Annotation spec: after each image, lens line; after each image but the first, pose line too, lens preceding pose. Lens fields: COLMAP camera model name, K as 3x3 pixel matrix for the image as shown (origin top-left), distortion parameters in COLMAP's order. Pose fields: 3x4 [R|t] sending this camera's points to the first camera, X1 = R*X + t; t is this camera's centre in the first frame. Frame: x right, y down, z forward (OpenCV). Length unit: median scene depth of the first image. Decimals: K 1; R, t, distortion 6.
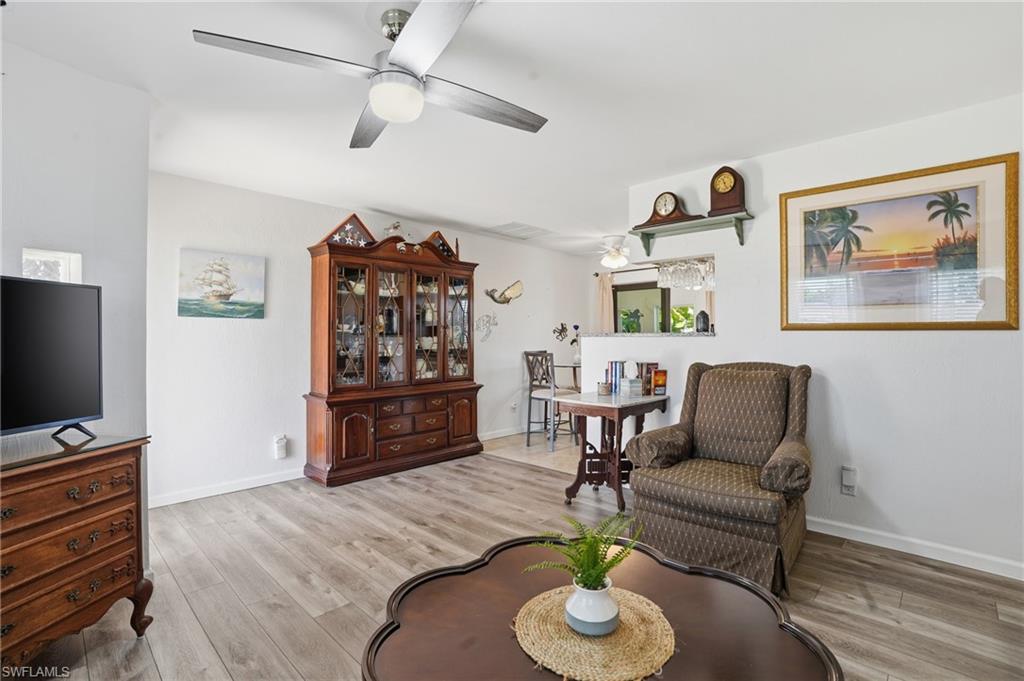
lens RADIAL K [[483.4, 0, 509.2], [0, 483.4, 337.6], [0, 0, 1]] dist [-0.025606, 0.000690]
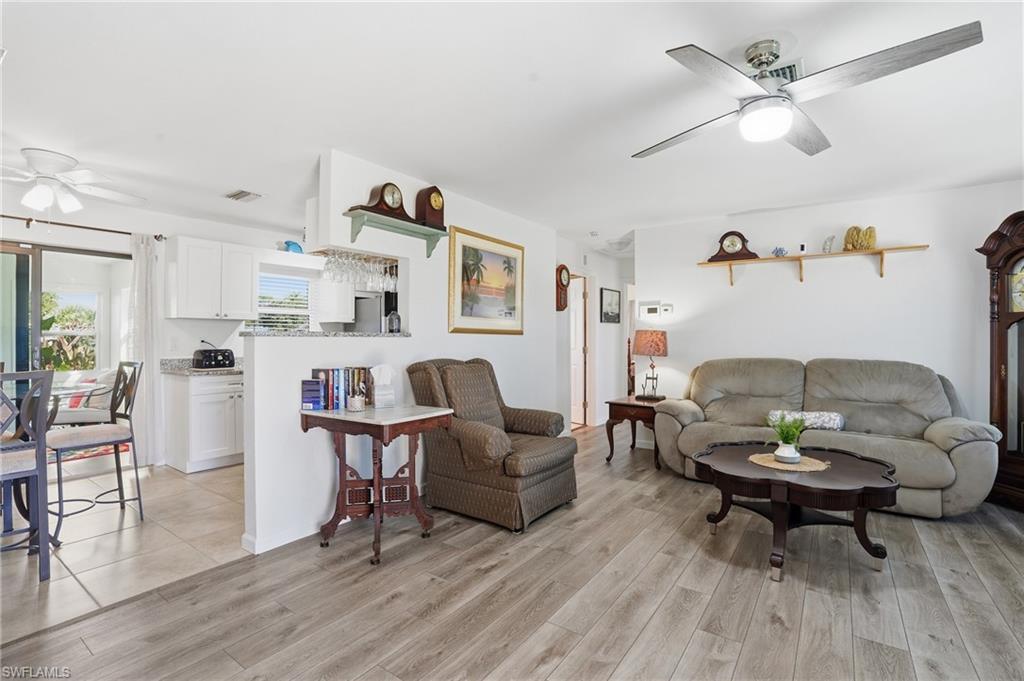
lens RADIAL K [[483.4, 0, 508.8], [0, 483.4, 341.5], [0, 0, 1]] dist [-0.025606, 0.000690]
pose [[-0.159445, -0.000587, 0.987207, -0.601801], [-0.003204, 0.999995, 0.000078, 0.007330], [-0.987202, -0.003151, -0.159446, 0.877738]]
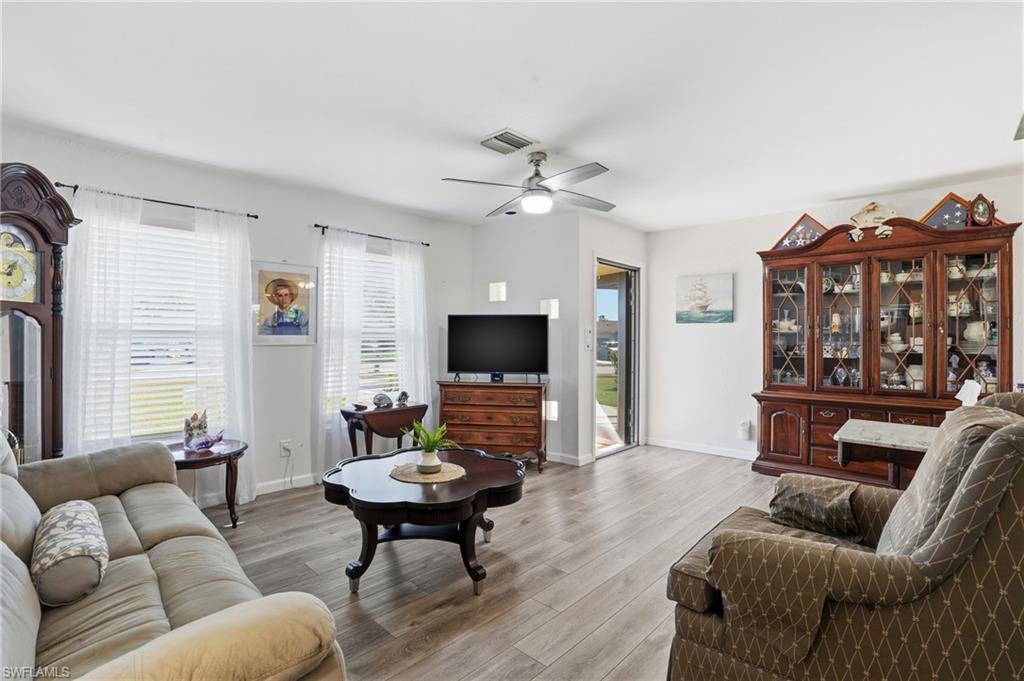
lens RADIAL K [[483.4, 0, 511.2], [0, 483.4, 338.4], [0, 0, 1]] dist [-0.025606, 0.000690]
pose [[0.017487, 0.001664, -0.999846, 0.763938], [-0.002519, 0.999996, 0.001620, 0.001192], [0.999844, 0.002490, 0.017491, 0.436766]]
